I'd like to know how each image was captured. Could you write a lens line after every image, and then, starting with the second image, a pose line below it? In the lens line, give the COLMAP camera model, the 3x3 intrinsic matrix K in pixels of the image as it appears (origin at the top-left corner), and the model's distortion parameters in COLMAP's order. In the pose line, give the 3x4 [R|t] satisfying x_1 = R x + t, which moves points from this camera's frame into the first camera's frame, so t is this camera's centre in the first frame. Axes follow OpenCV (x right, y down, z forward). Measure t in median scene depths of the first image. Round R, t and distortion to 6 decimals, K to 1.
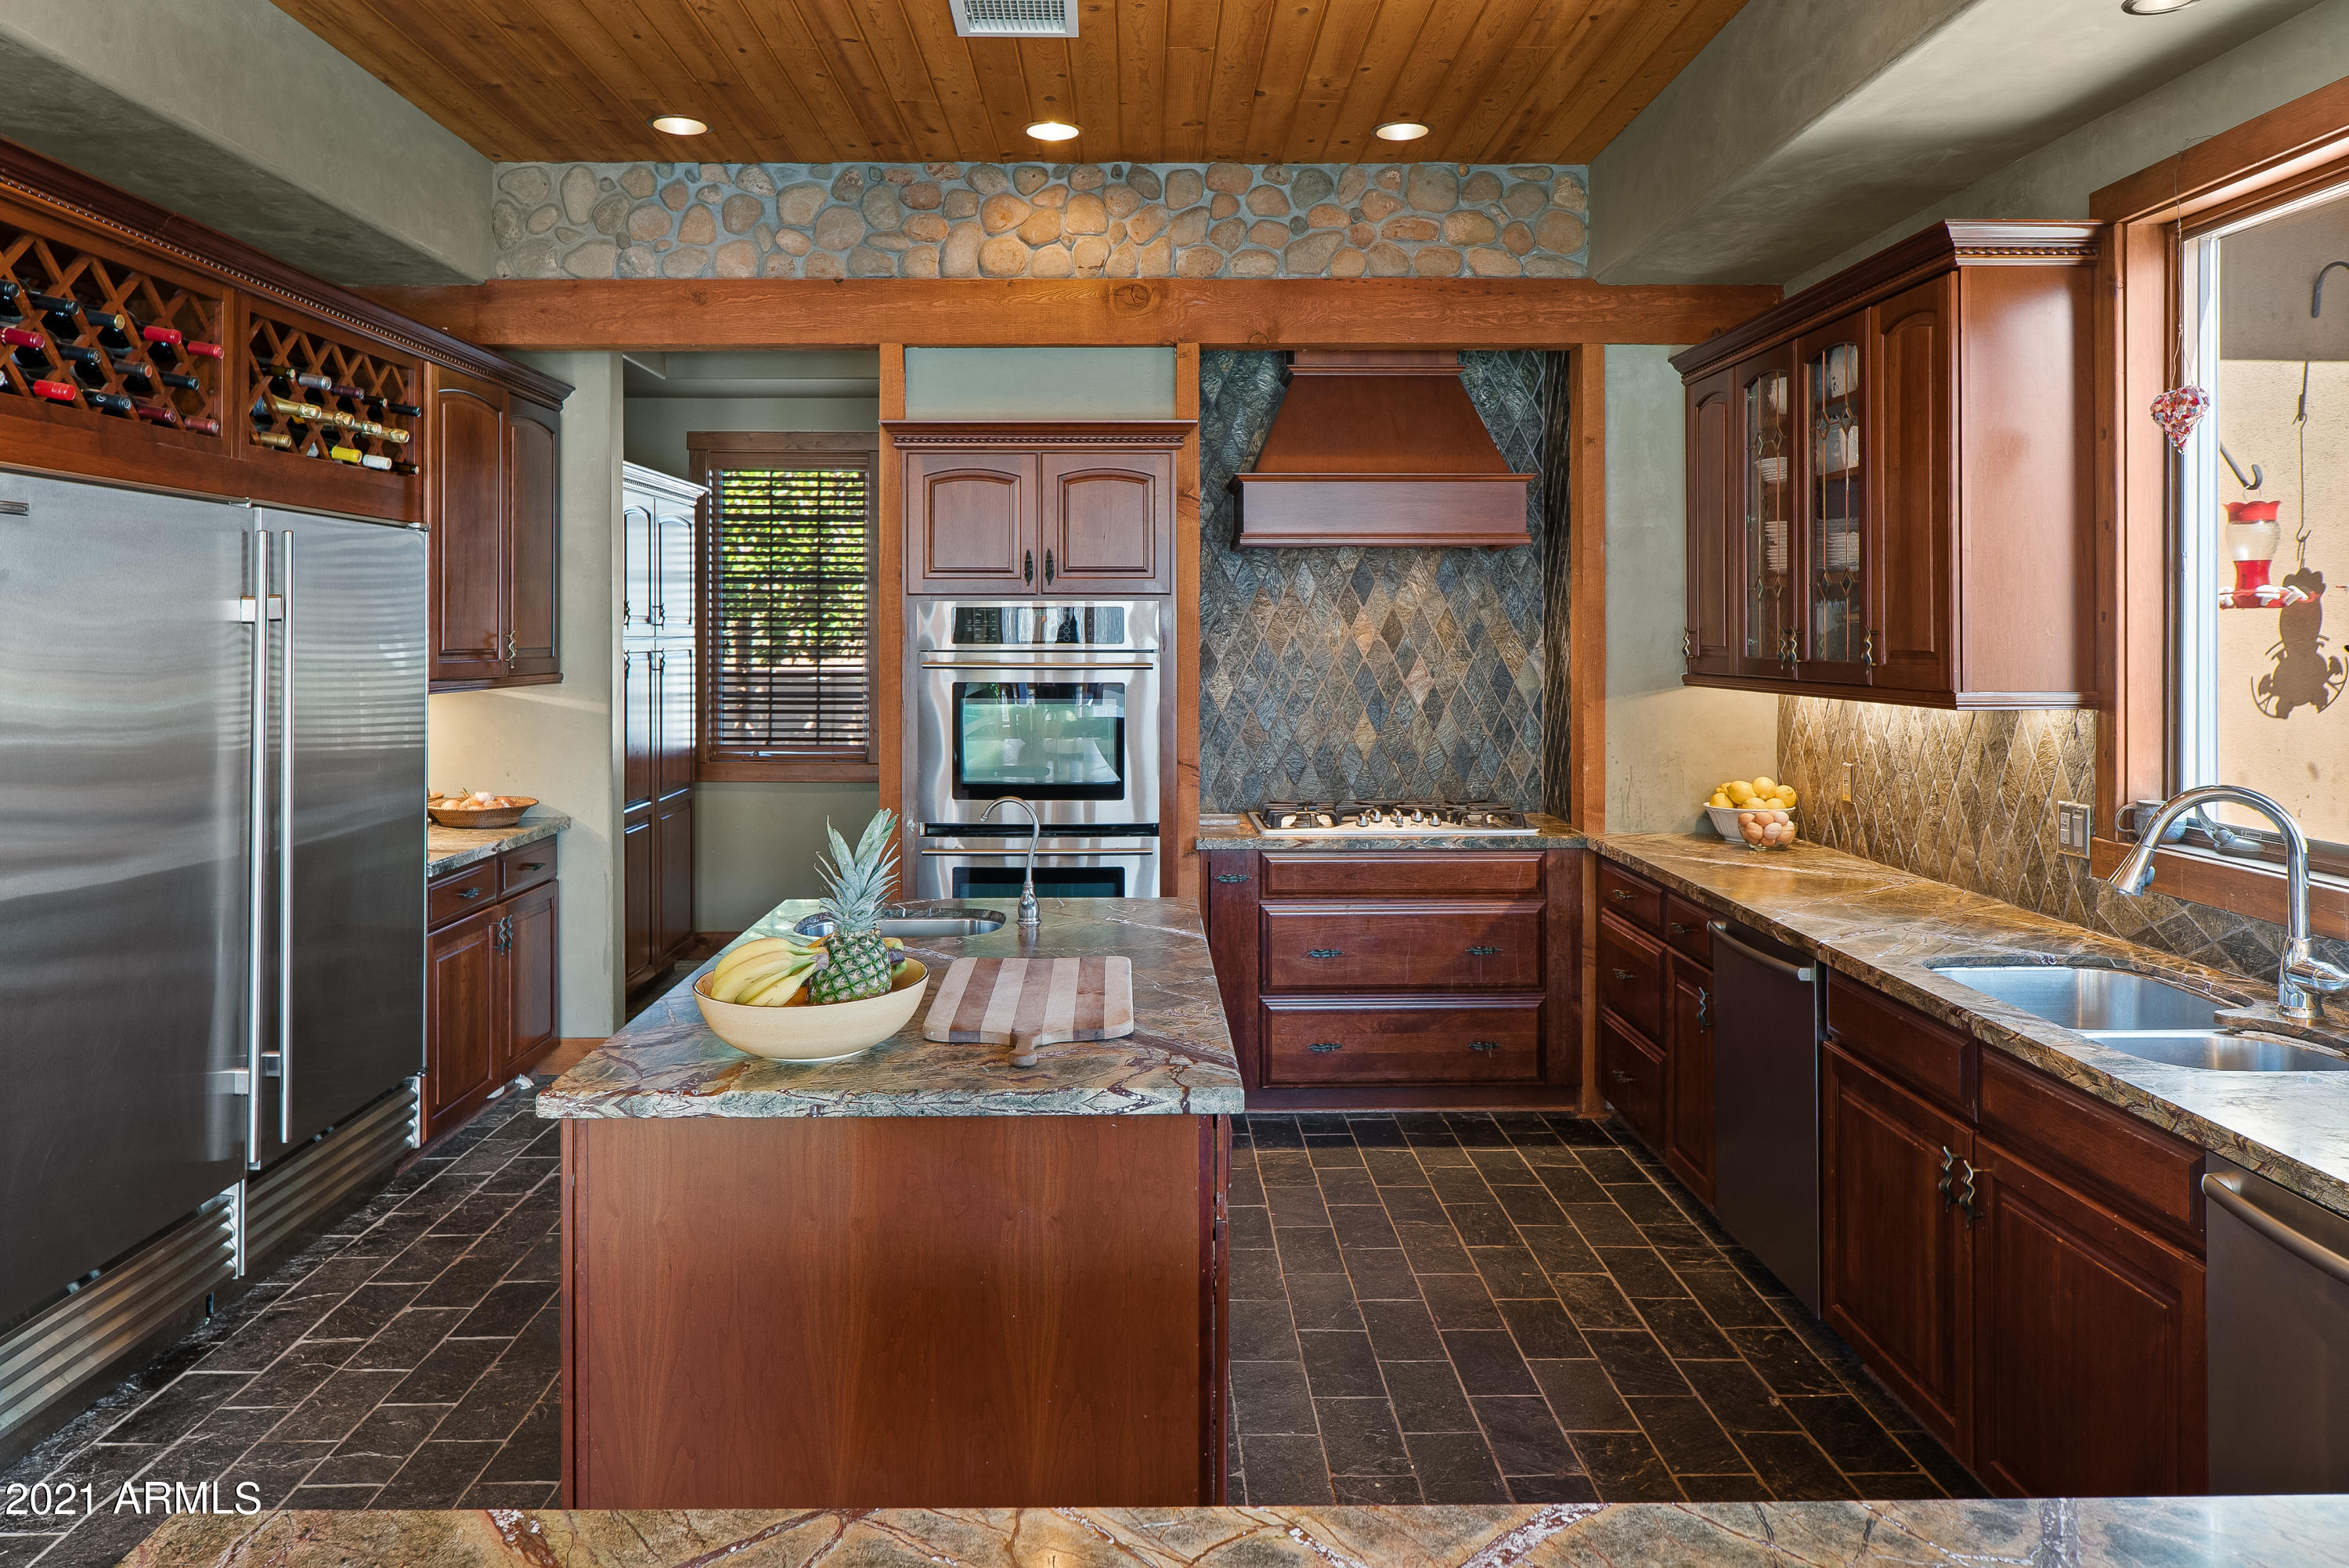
lens RADIAL K [[1630.1, 0, 1171.4], [0, 1630.1, 615.5], [0, 0, 1]] dist [-0.007185, -0.000510]
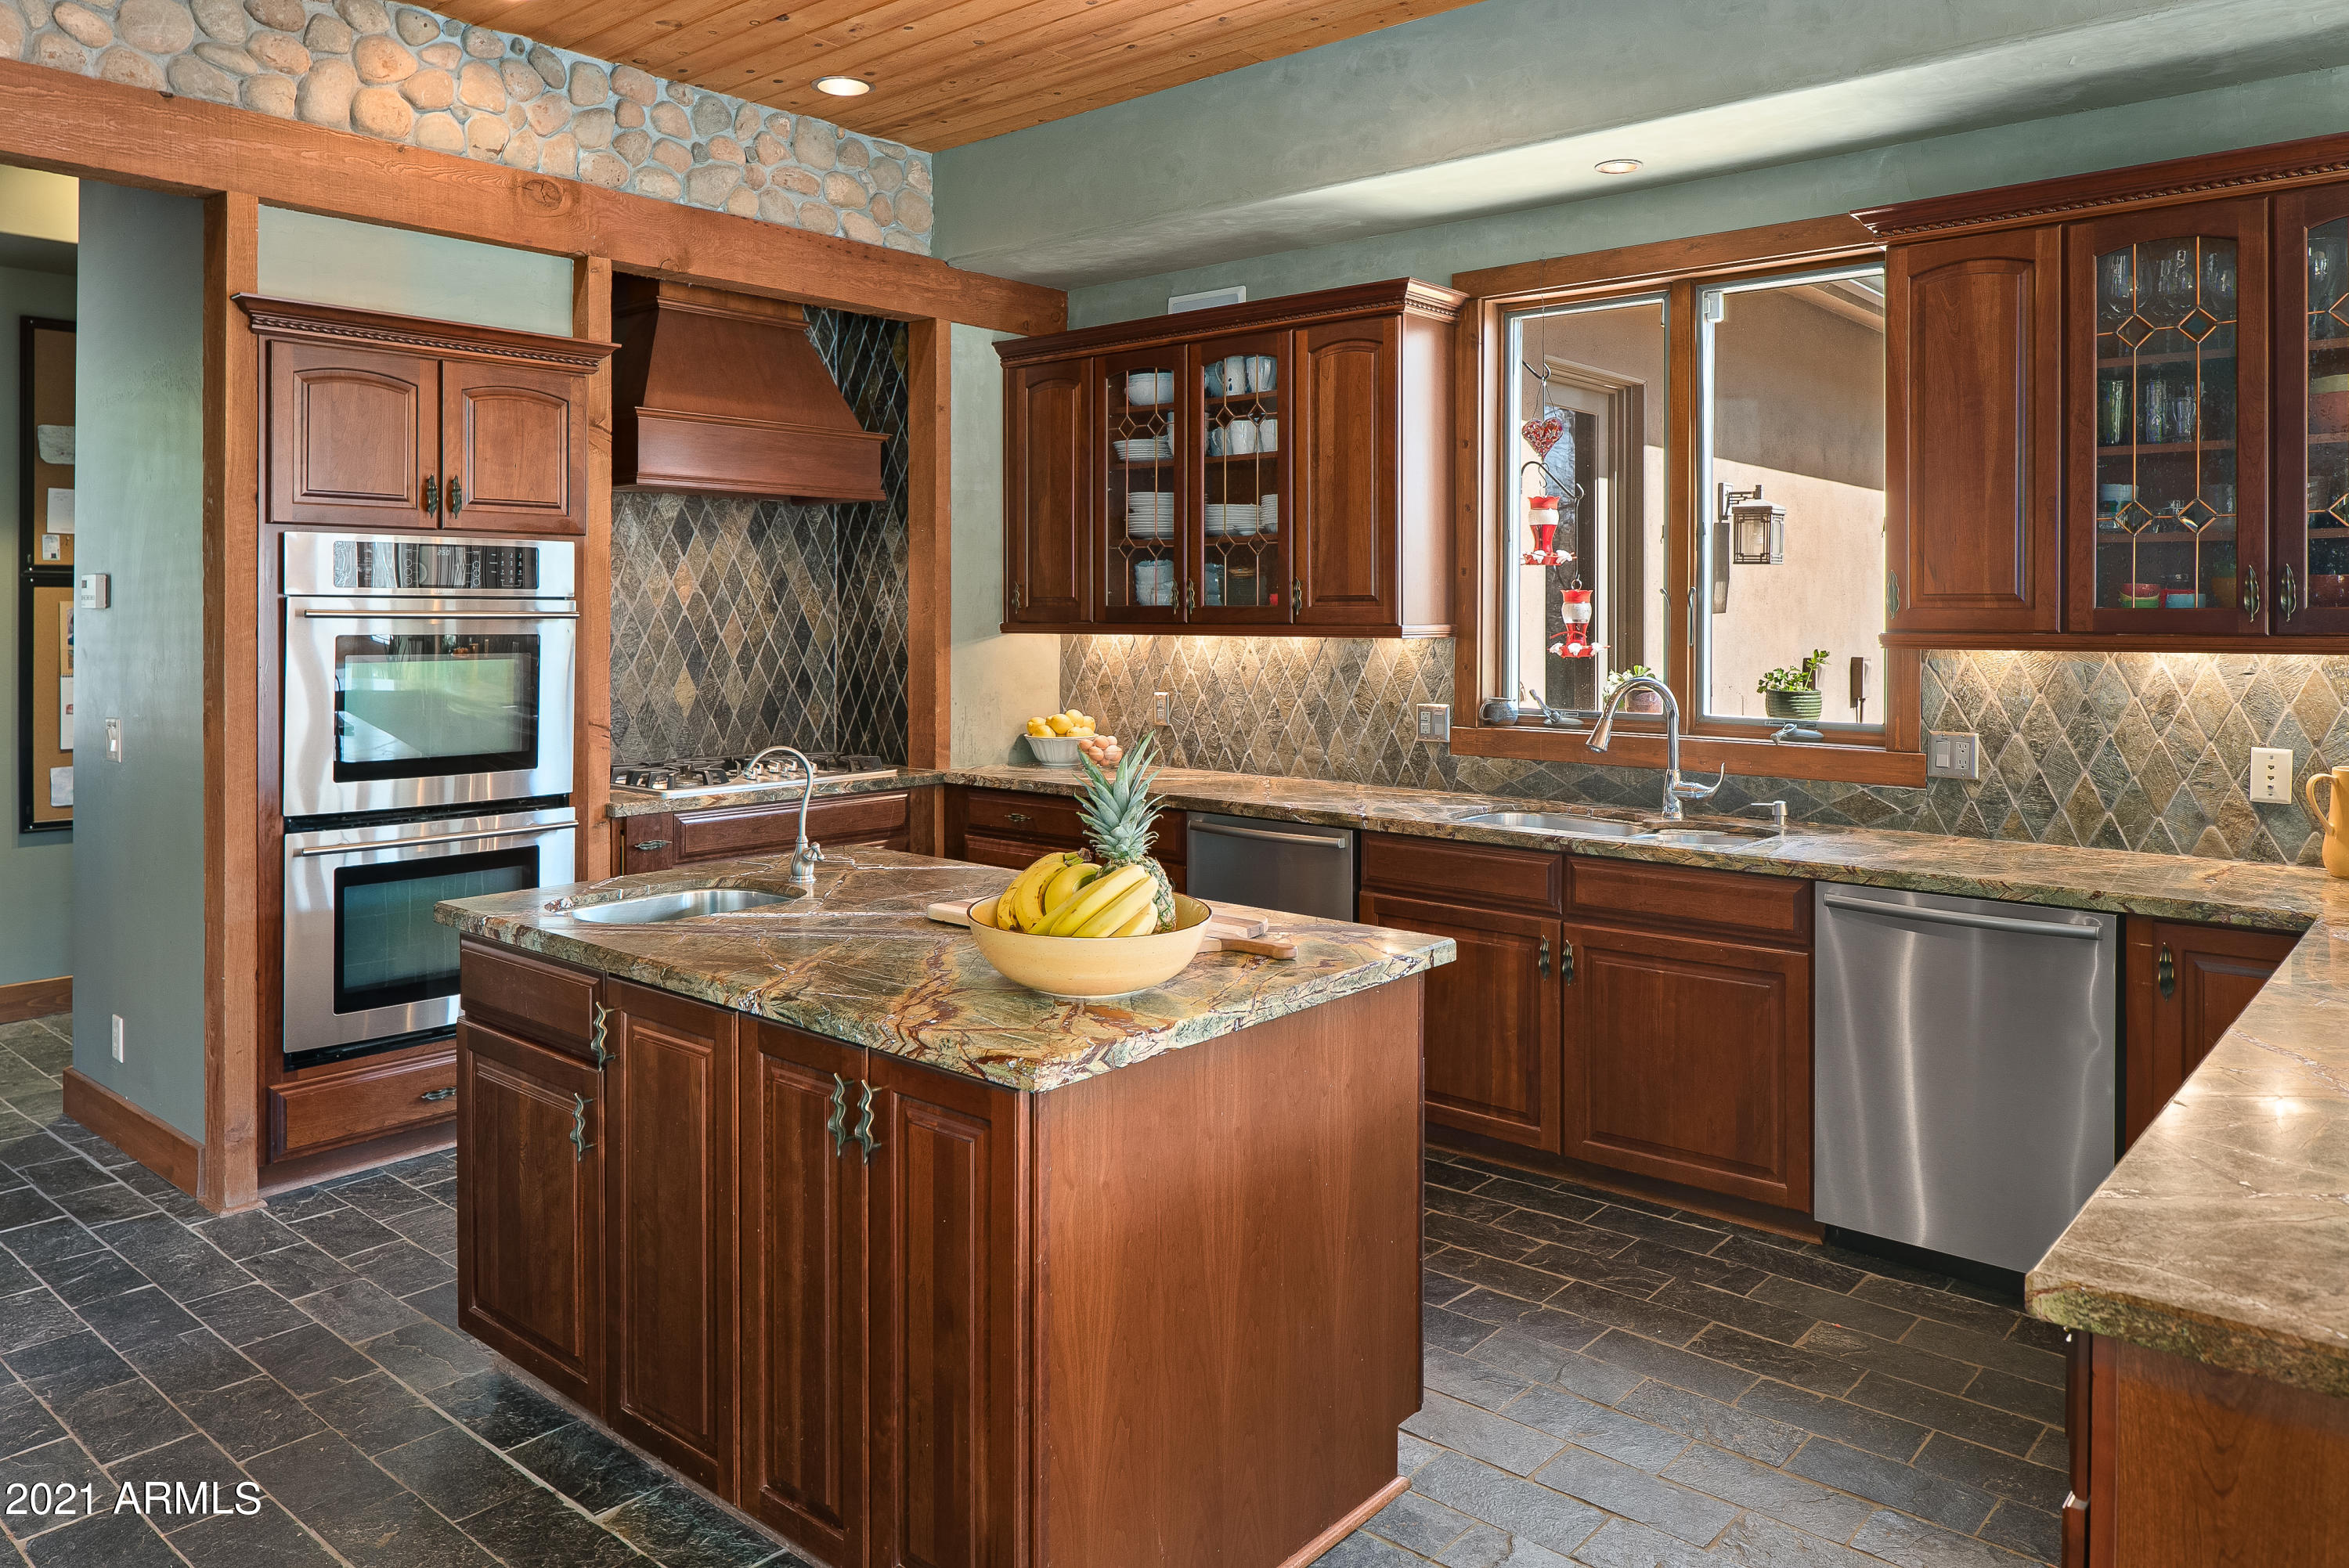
lens RADIAL K [[1614.6, 0, 1180.1], [0, 1614.6, 596.8], [0, 0, 1]] dist [-0.004468, 0.001808]
pose [[0.661240, 0.009040, 0.750120, -0.443492], [-0.009566, 0.999948, -0.003619, 0.020604], [-0.750114, -0.004783, 0.661292, 0.167558]]
